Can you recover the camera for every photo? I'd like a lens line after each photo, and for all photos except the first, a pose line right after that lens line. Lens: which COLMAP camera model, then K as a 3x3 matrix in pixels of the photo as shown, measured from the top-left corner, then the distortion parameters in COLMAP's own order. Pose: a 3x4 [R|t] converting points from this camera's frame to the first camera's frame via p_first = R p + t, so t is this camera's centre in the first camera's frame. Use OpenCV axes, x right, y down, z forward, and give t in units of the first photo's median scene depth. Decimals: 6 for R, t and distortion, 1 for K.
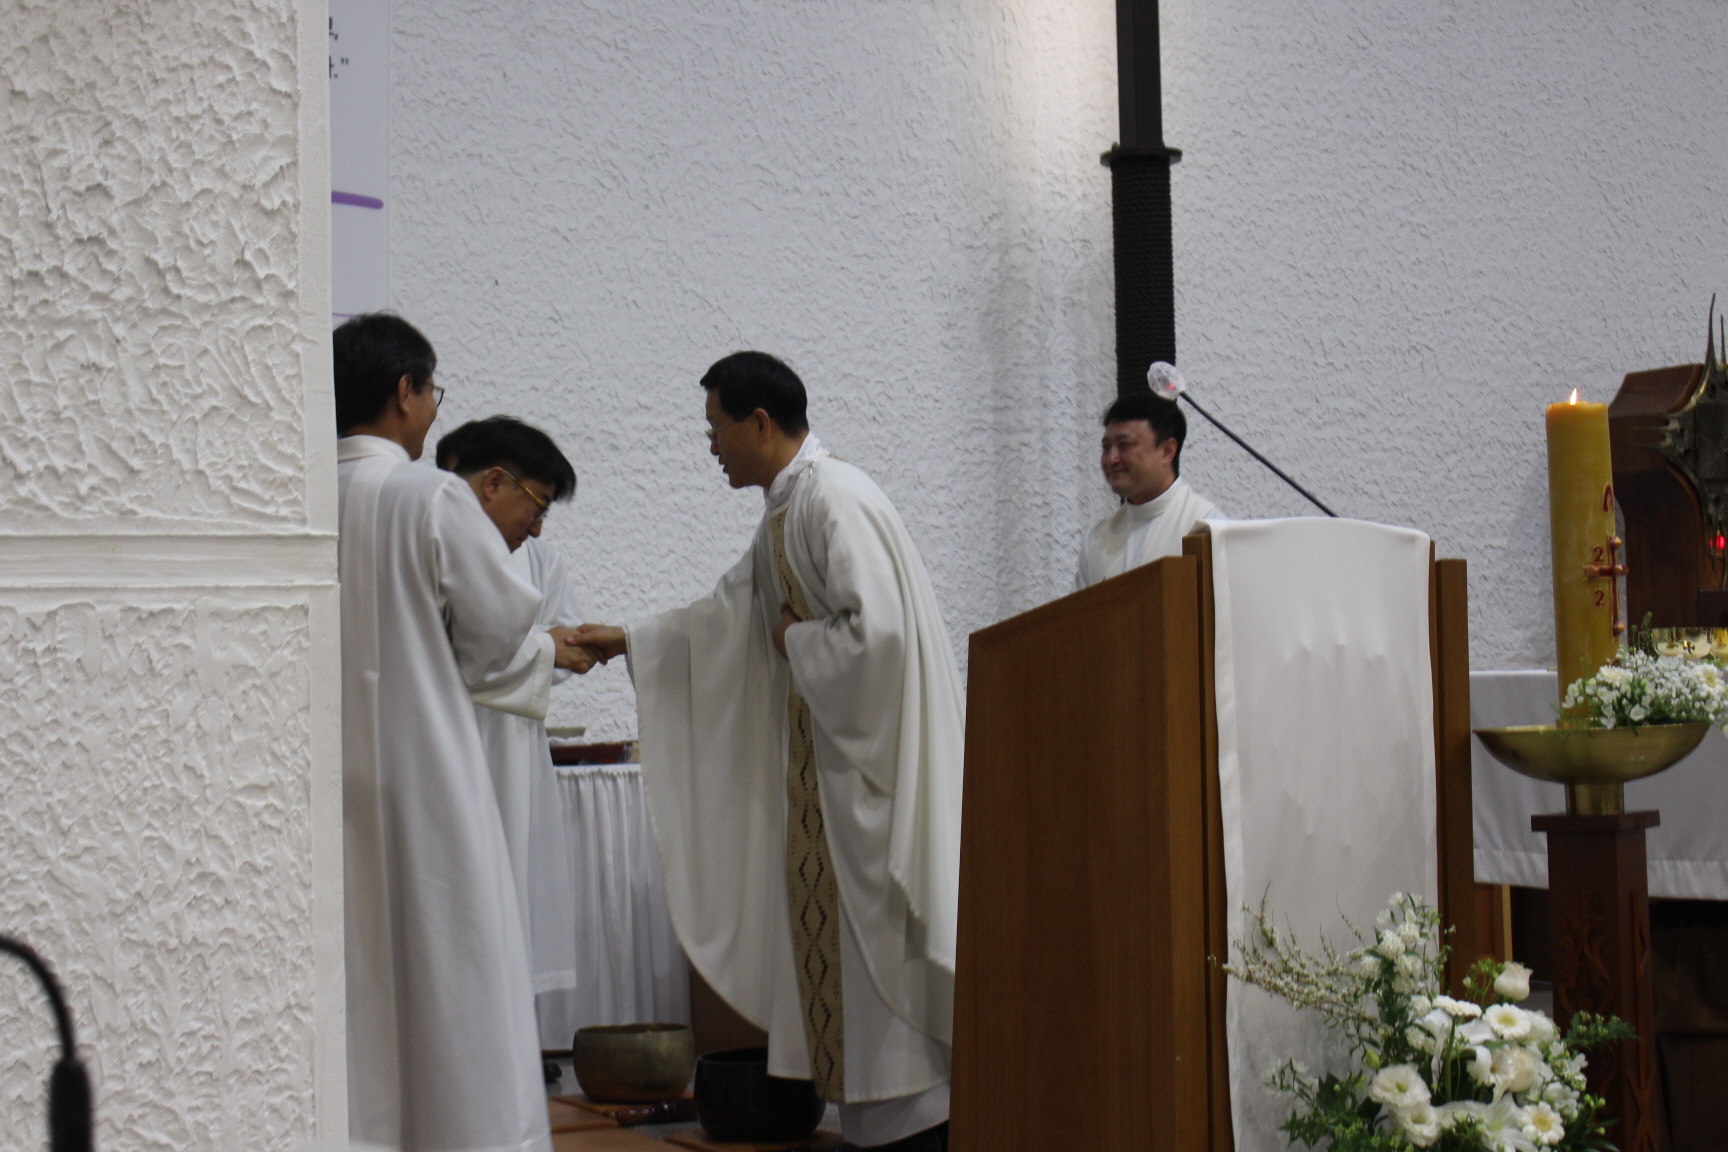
lens RADIAL K [[2866.7, 0, 834.5], [0, 2866.7, 583.7], [0, 0, 1]] dist [-0.039061, 0.139856]
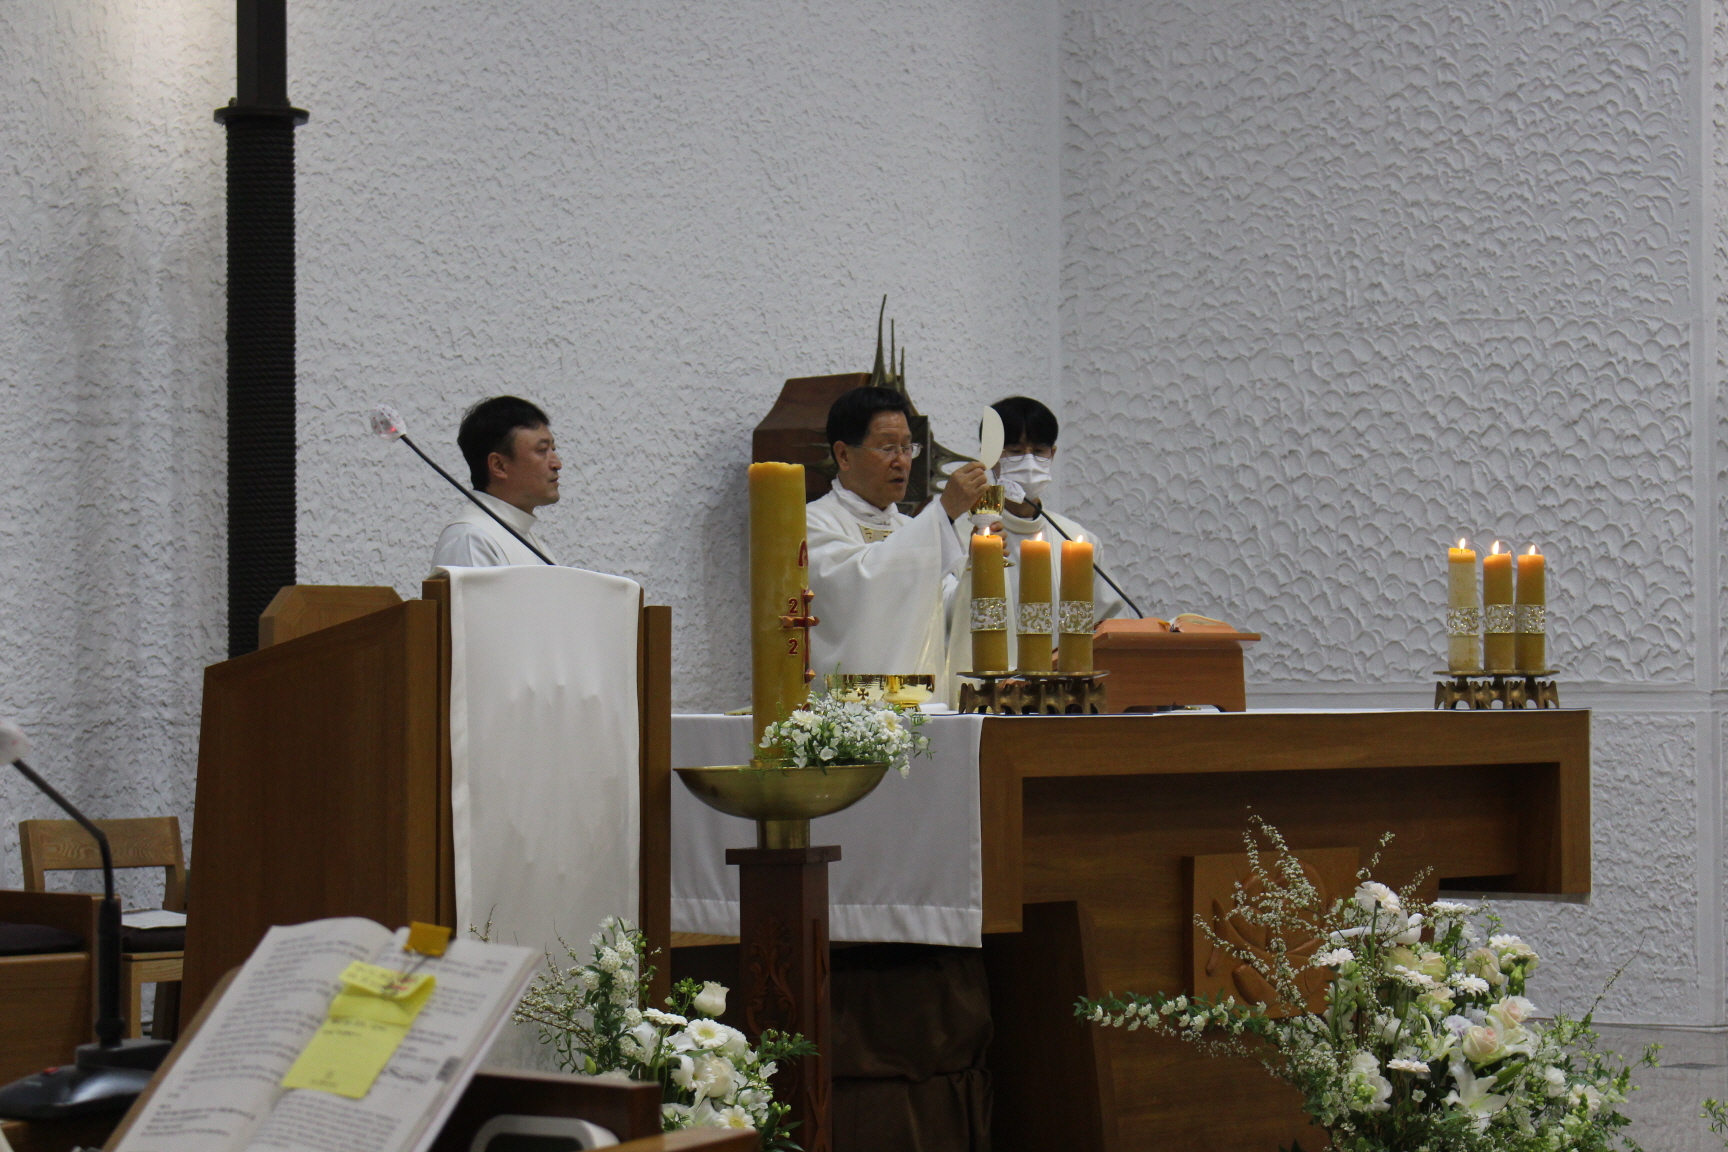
lens RADIAL K [[4145.1, 0, 864.0], [0, 4145.1, 576.0], [0, 0, 1]] dist [0.027048, 0.313071]
pose [[0.954448, 0.027958, 0.297066, -0.086845], [-0.027245, 0.999607, -0.006541, -0.006140], [-0.297132, -0.001851, 0.954835, -0.251565]]
